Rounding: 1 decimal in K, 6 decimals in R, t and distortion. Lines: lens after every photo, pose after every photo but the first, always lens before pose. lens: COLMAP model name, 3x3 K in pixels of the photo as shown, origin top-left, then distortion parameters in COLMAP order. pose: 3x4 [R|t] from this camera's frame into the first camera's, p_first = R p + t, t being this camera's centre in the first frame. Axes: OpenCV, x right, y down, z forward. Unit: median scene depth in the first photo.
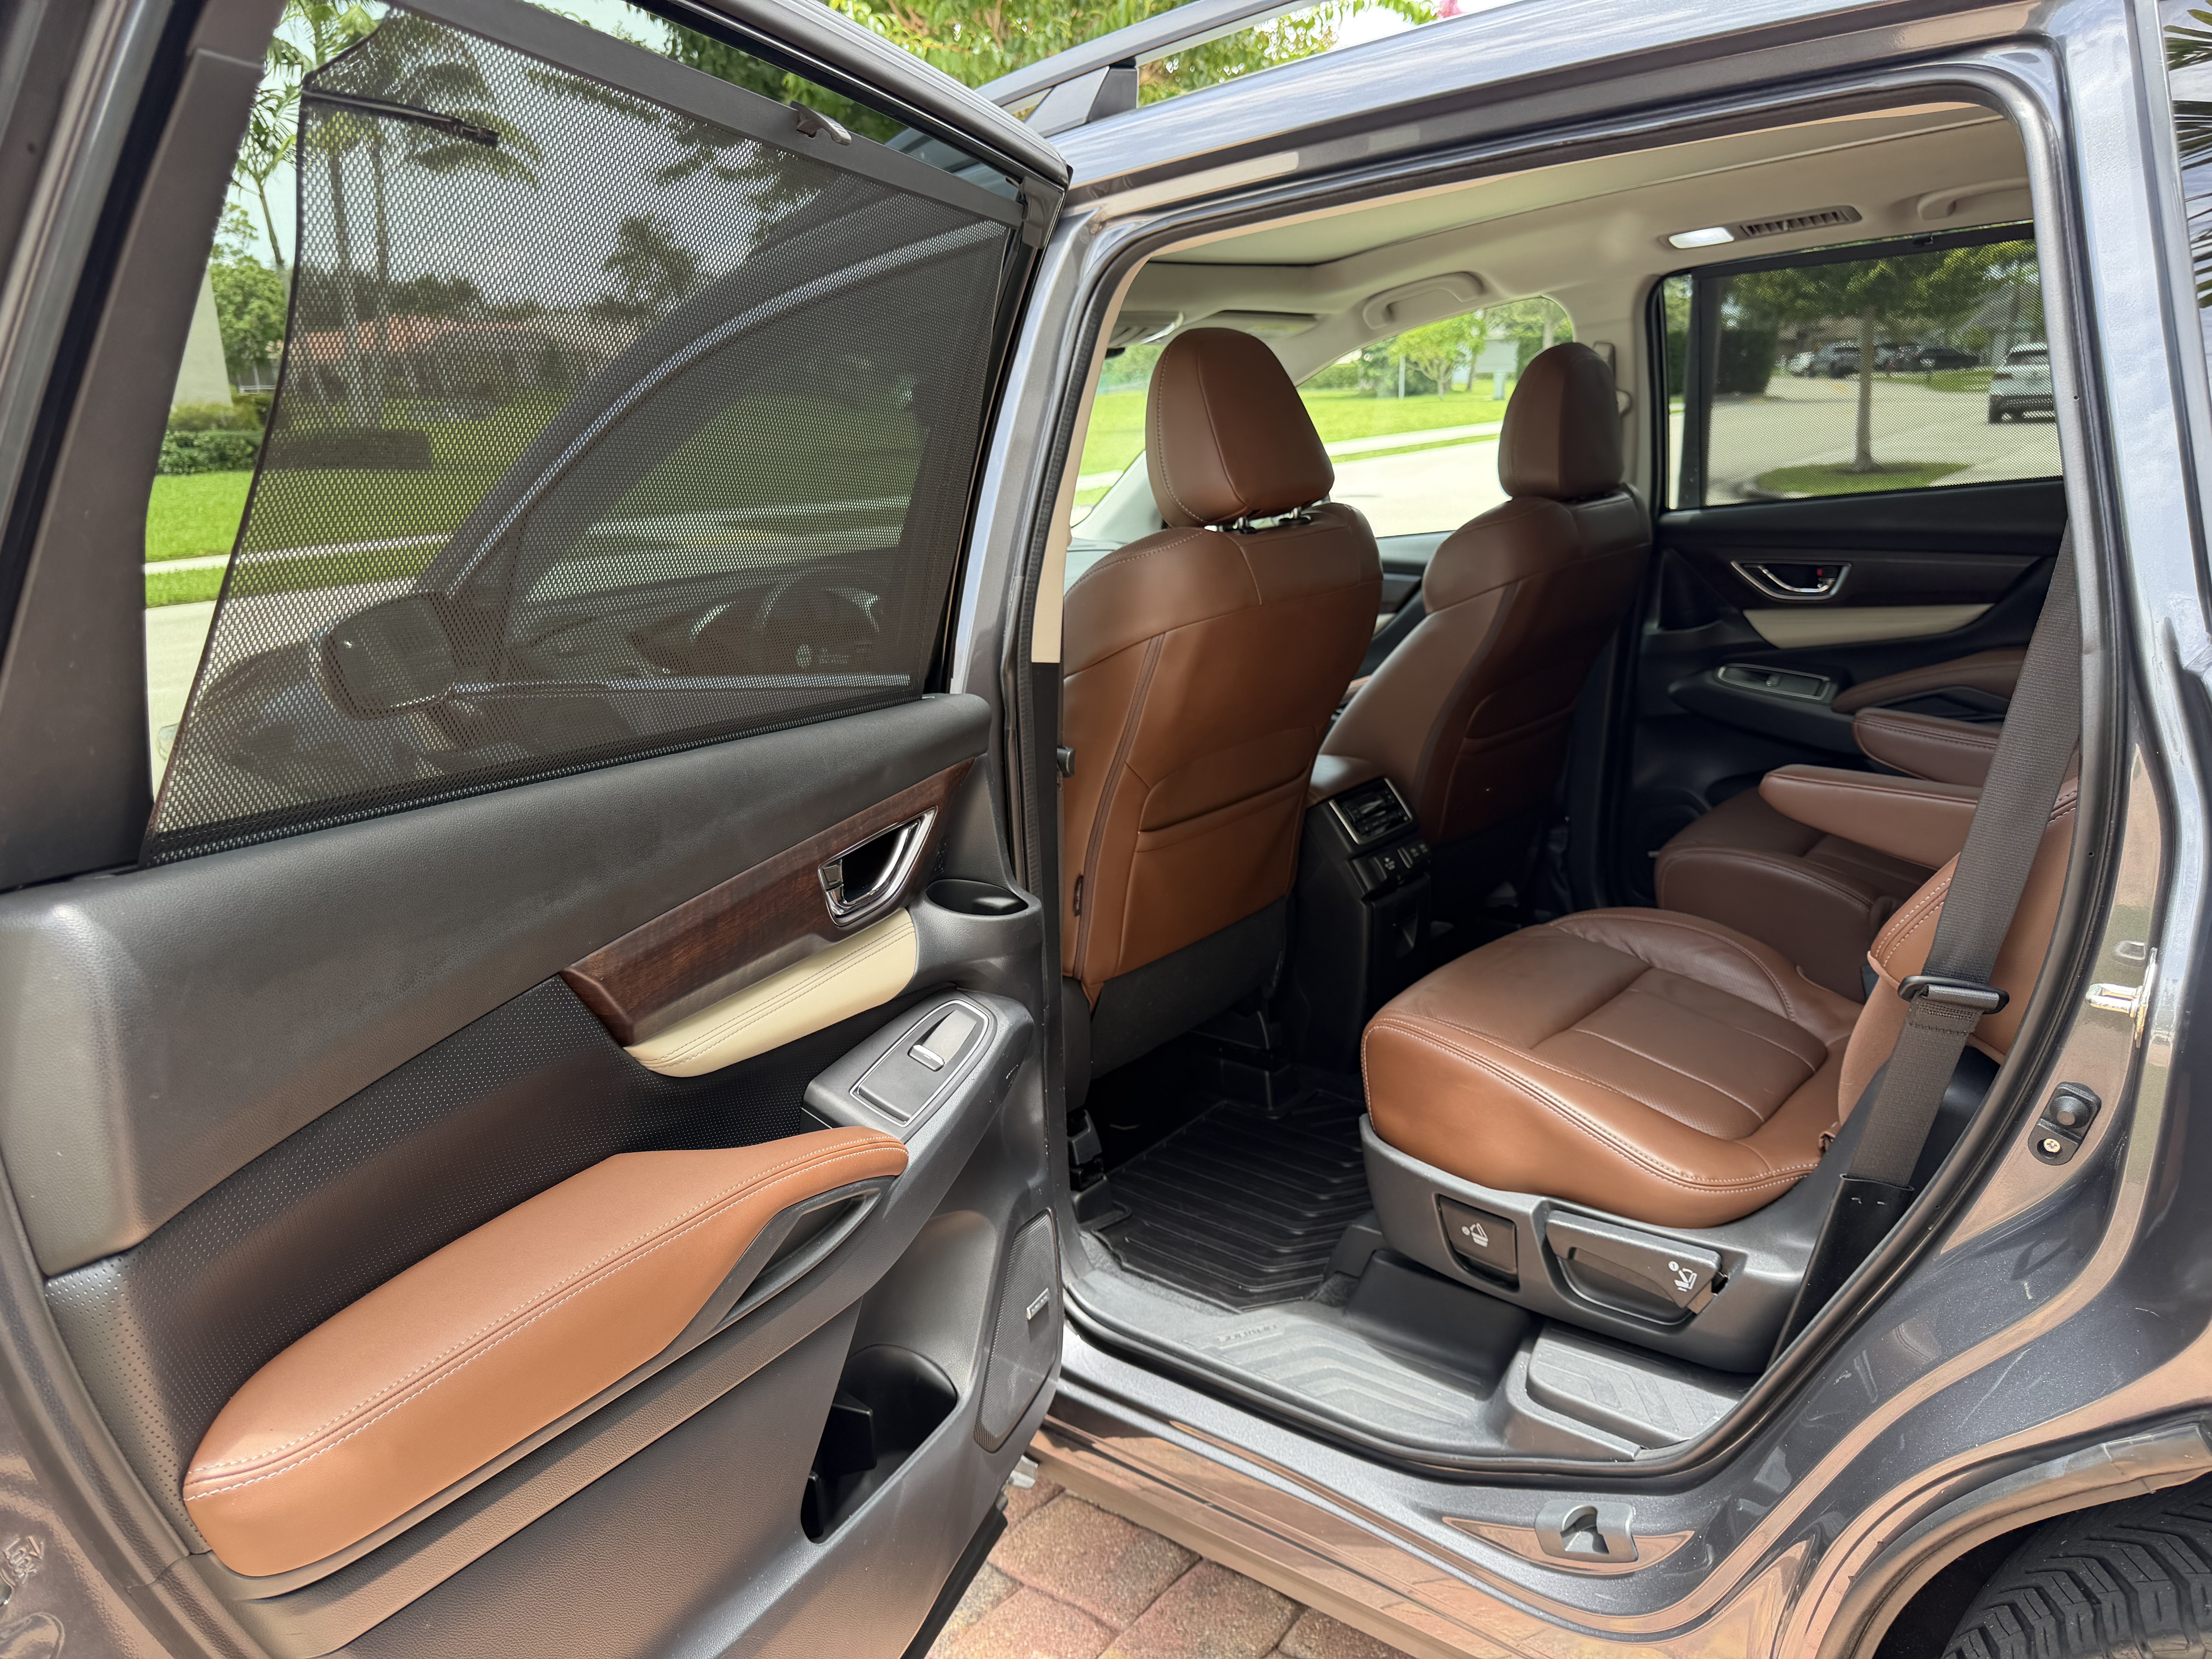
lens RADIAL K [[1549.4, 0, 1098.5], [0, 1549.4, 832.0], [0, 0, 1]] dist [0.024603, -0.052936]
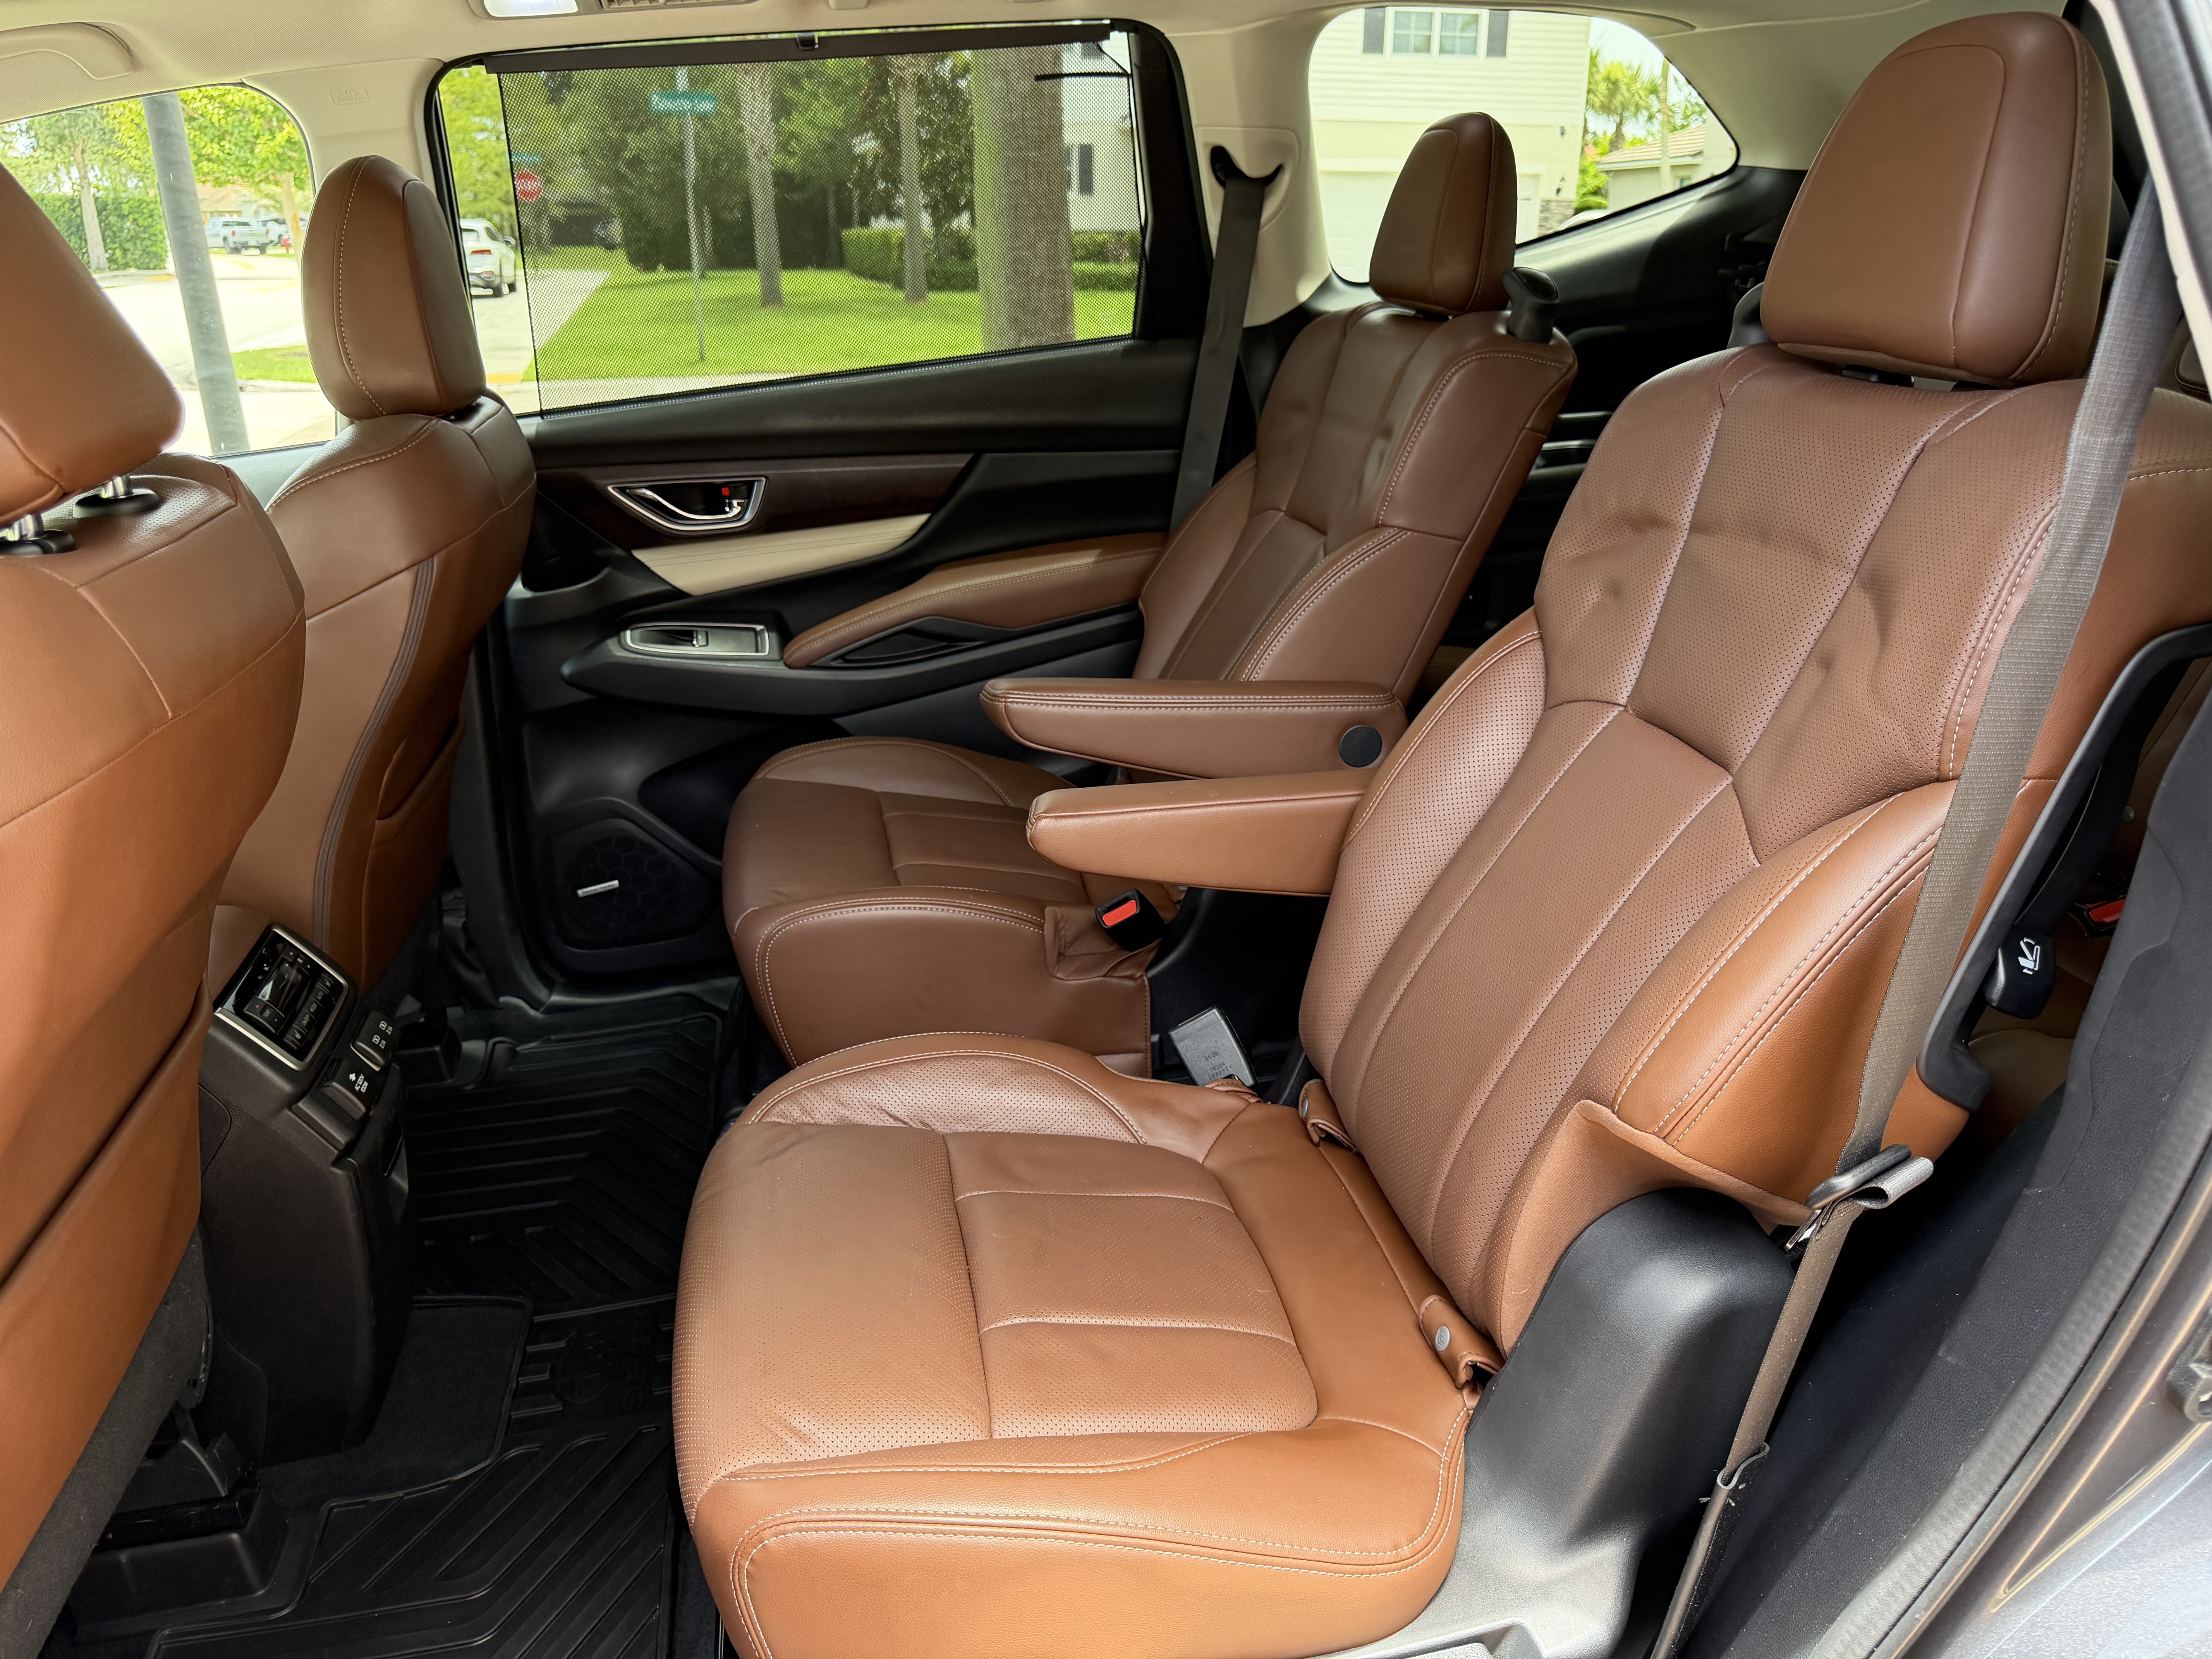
lens RADIAL K [[1549.4, 0, 1098.5], [0, 1549.4, 832.0], [0, 0, 1]] dist [0.024603, -0.052936]
pose [[0.607843, -0.252713, 0.752770, -0.042813], [0.198492, 0.966266, 0.164109, -0.089375], [-0.768848, 0.049666, 0.637500, 0.357304]]
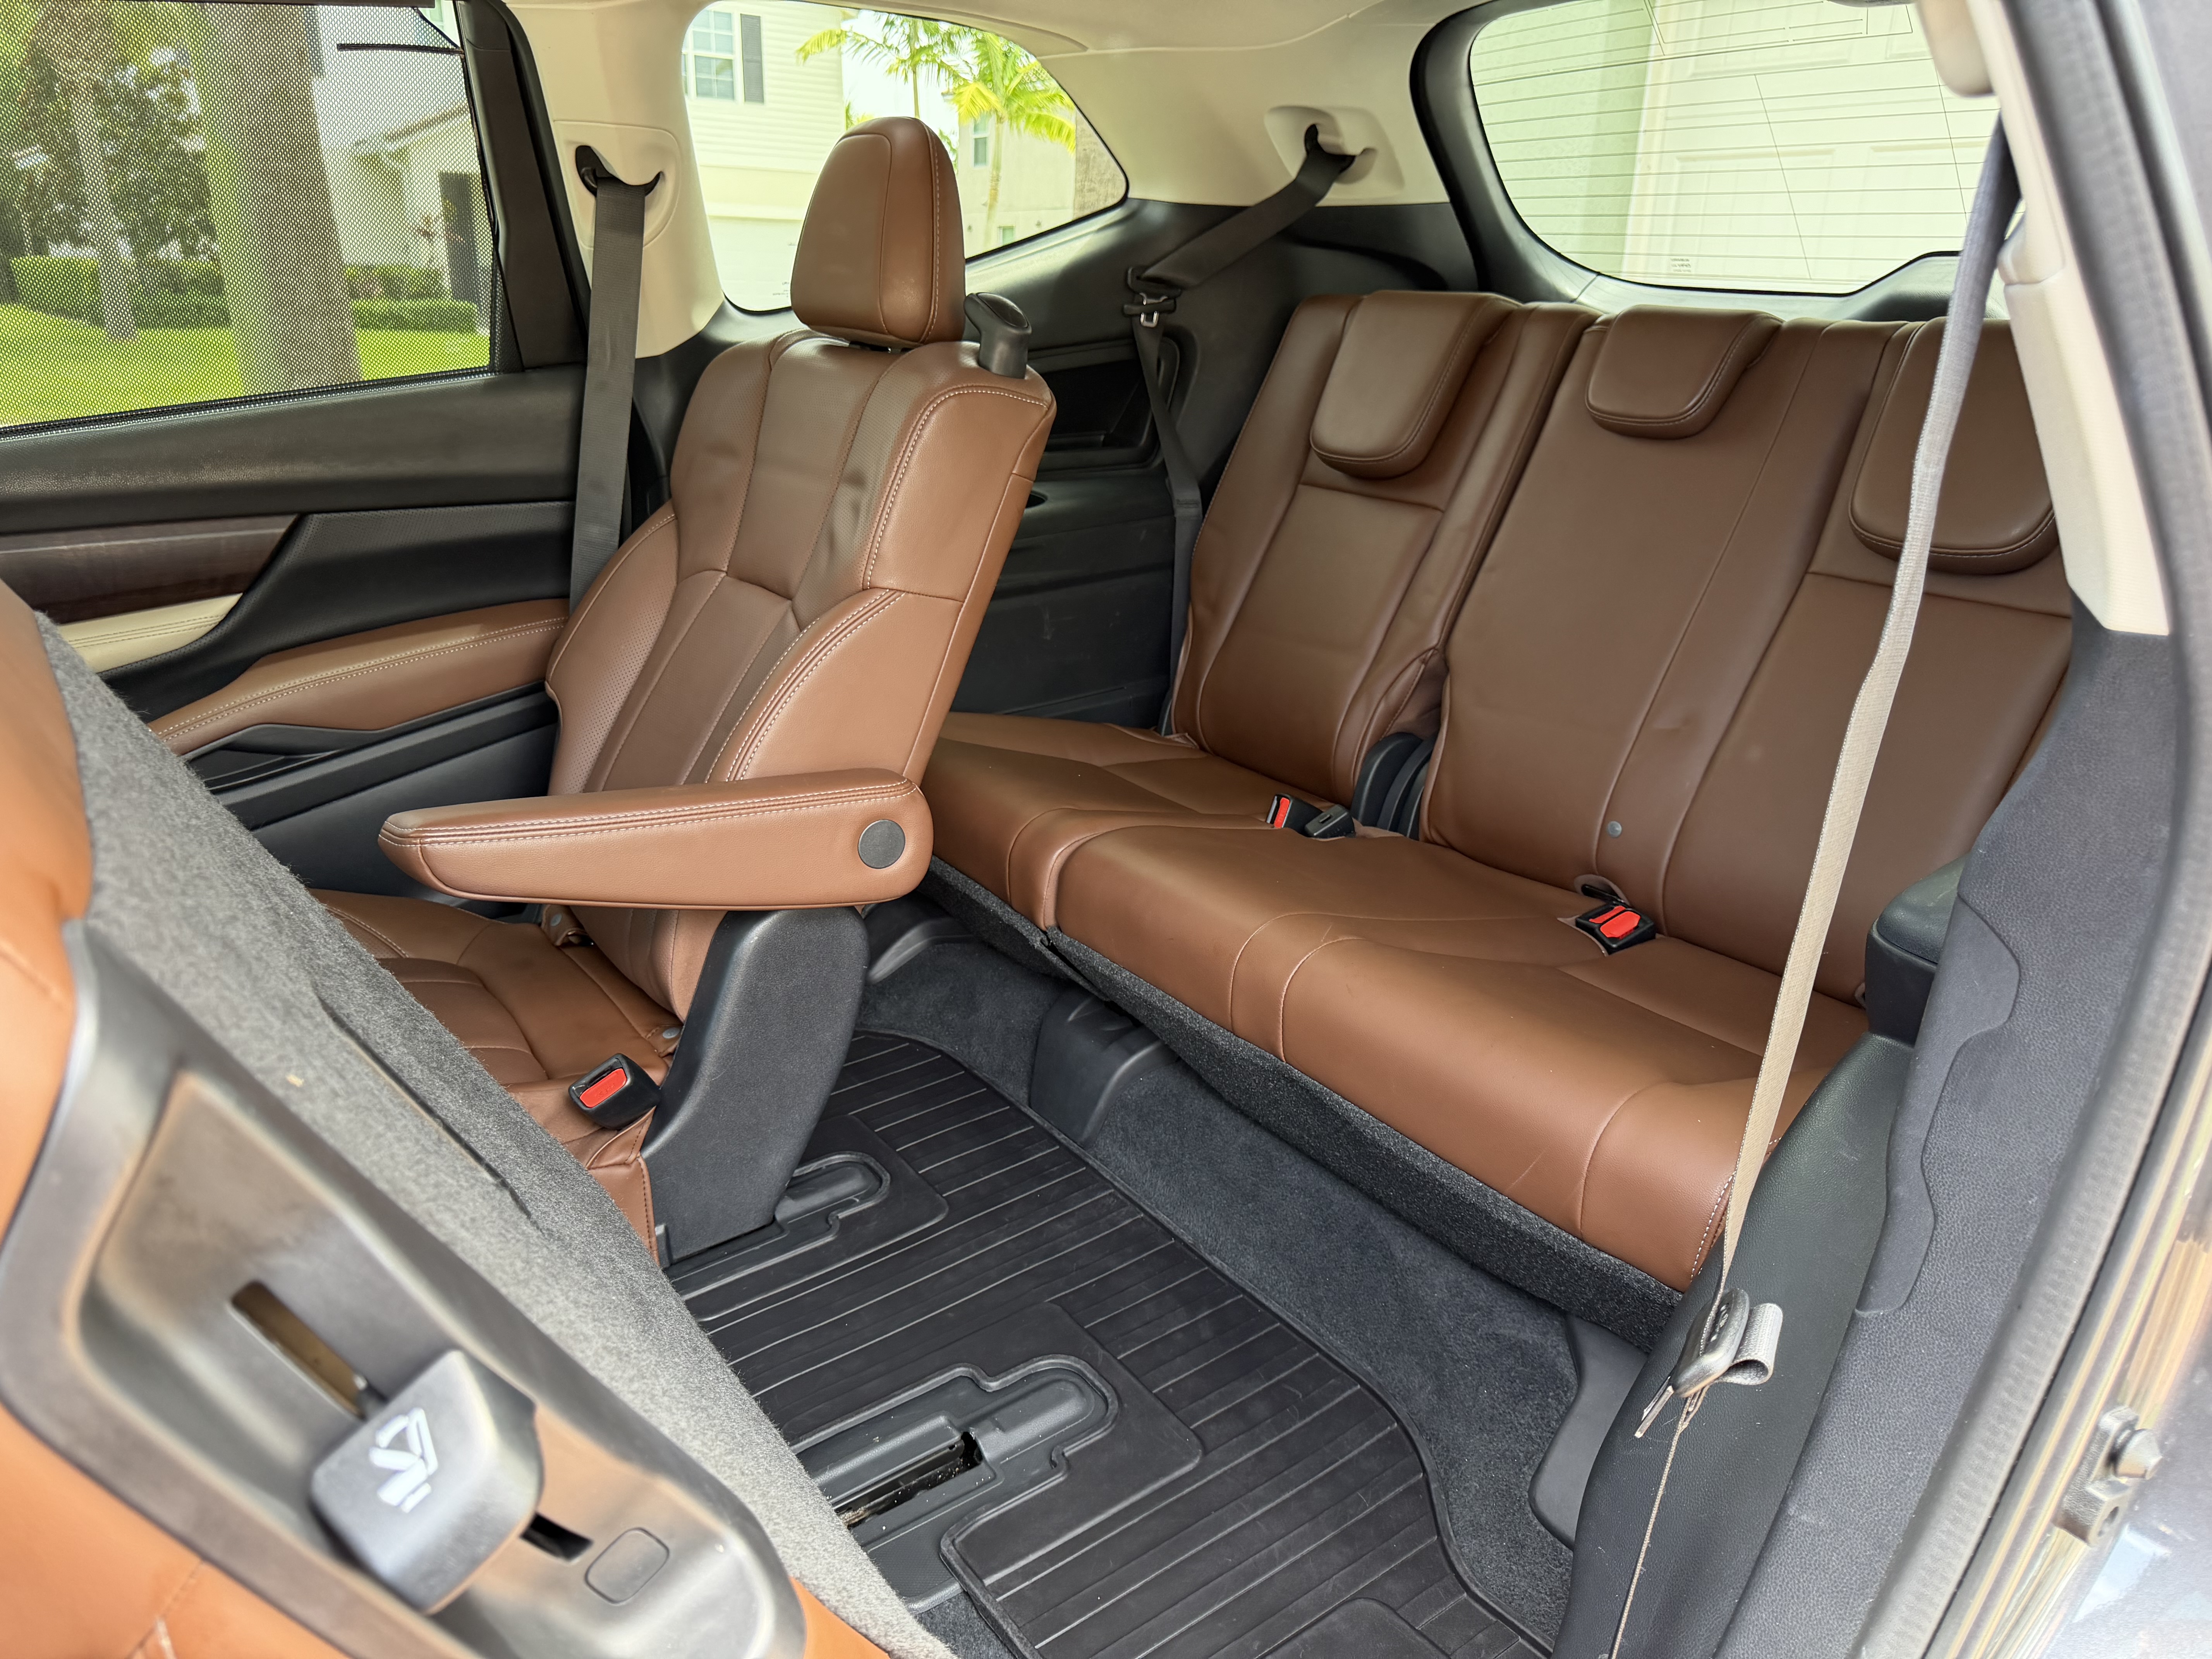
lens RADIAL K [[1515.1, 0, 1027.9], [0, 1515.1, 838.5], [0, 0, 1]] dist [0.001592, -0.005376]
pose [[0.236964, -0.292617, 0.926404, 0.020402], [0.238334, 0.941933, 0.236558, -0.108942], [-0.941831, 0.164737, 0.292945, 0.454465]]
